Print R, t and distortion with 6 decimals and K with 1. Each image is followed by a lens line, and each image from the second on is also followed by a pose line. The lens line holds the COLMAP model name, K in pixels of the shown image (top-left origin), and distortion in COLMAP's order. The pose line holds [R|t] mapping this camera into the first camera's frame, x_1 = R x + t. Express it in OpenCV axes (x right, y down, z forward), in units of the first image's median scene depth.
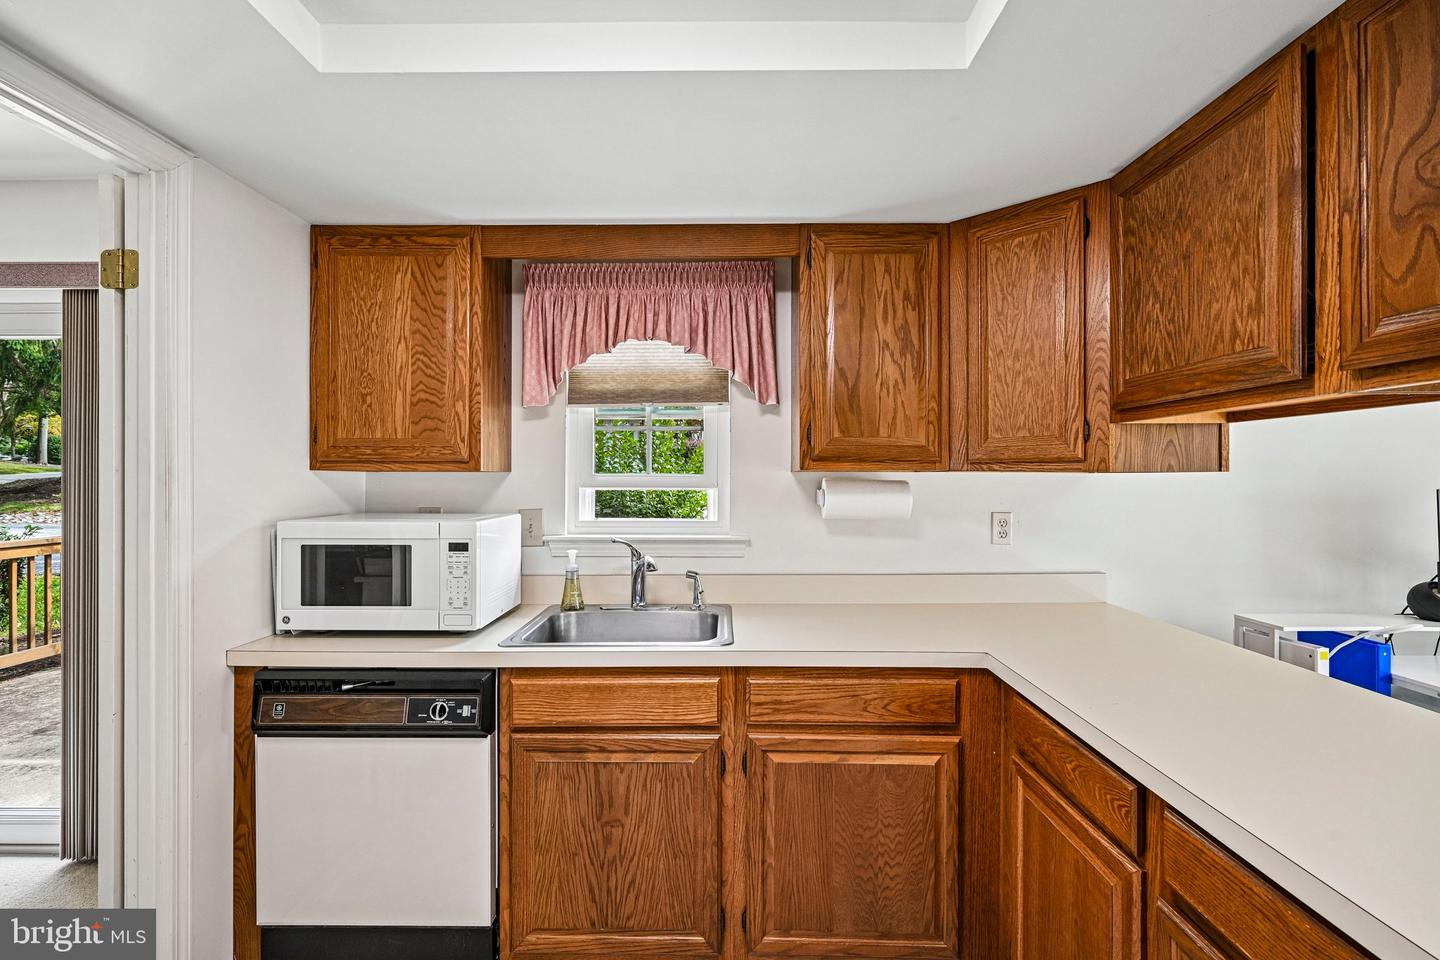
lens RADIAL K [[638.9, 0, 720.0], [0, 638.9, 480.0], [0, 0, 1]] dist [-0.001147, -0.000319]
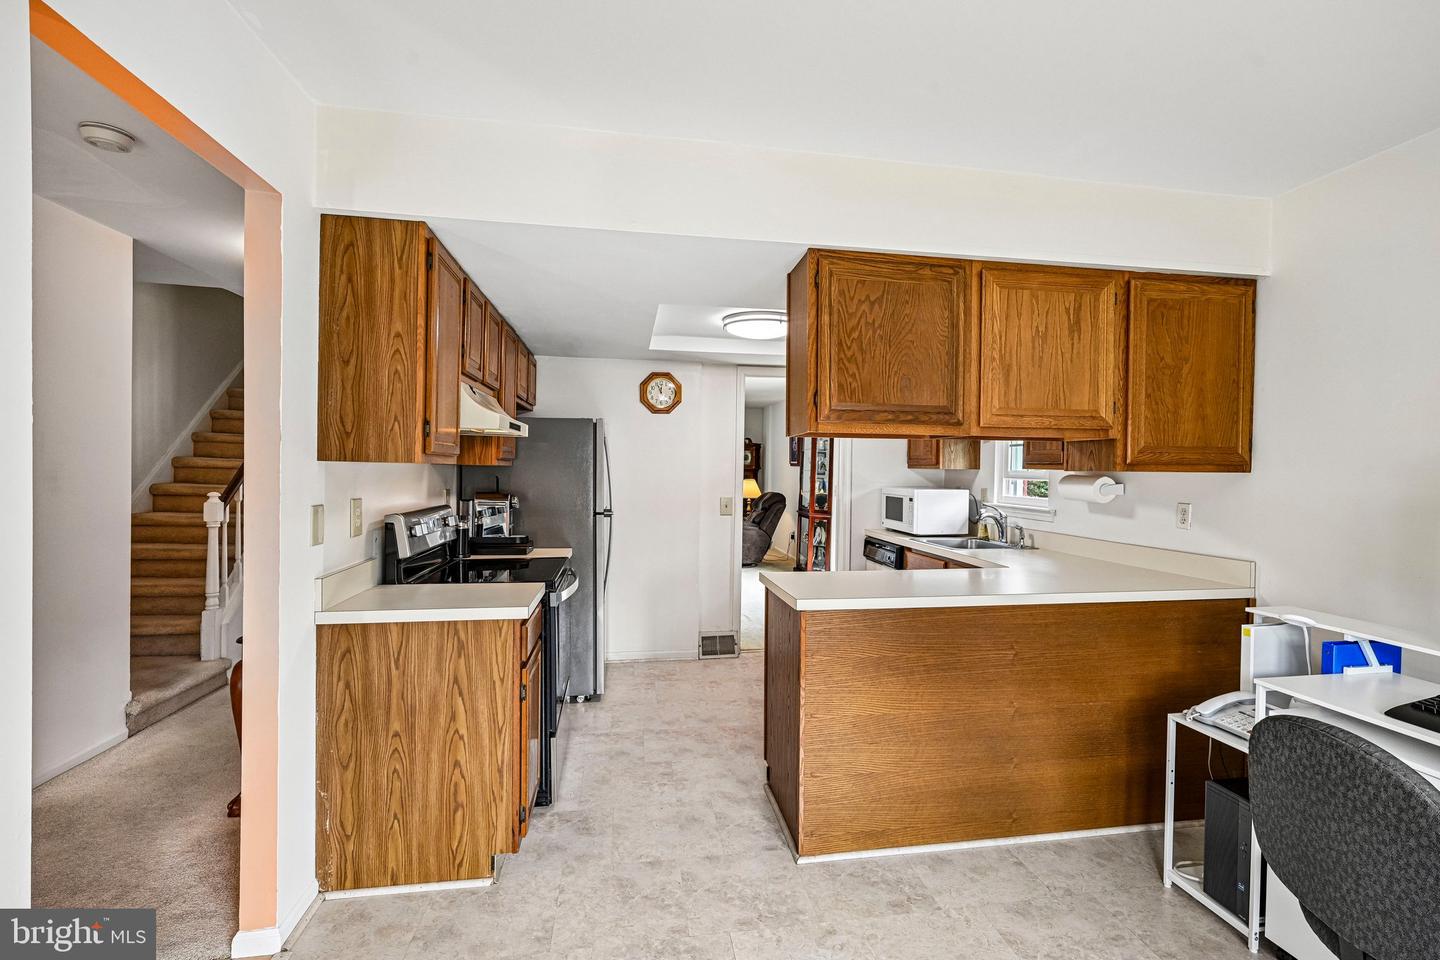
lens RADIAL K [[638.9, 0, 720.0], [0, 638.9, 480.0], [0, 0, 1]] dist [-0.001147, -0.000319]
pose [[0.153751, 0.020957, -0.987887, 1.540092], [-0.012605, 0.999735, 0.019247, -0.007765], [0.988029, 0.009493, 0.153974, -0.093159]]
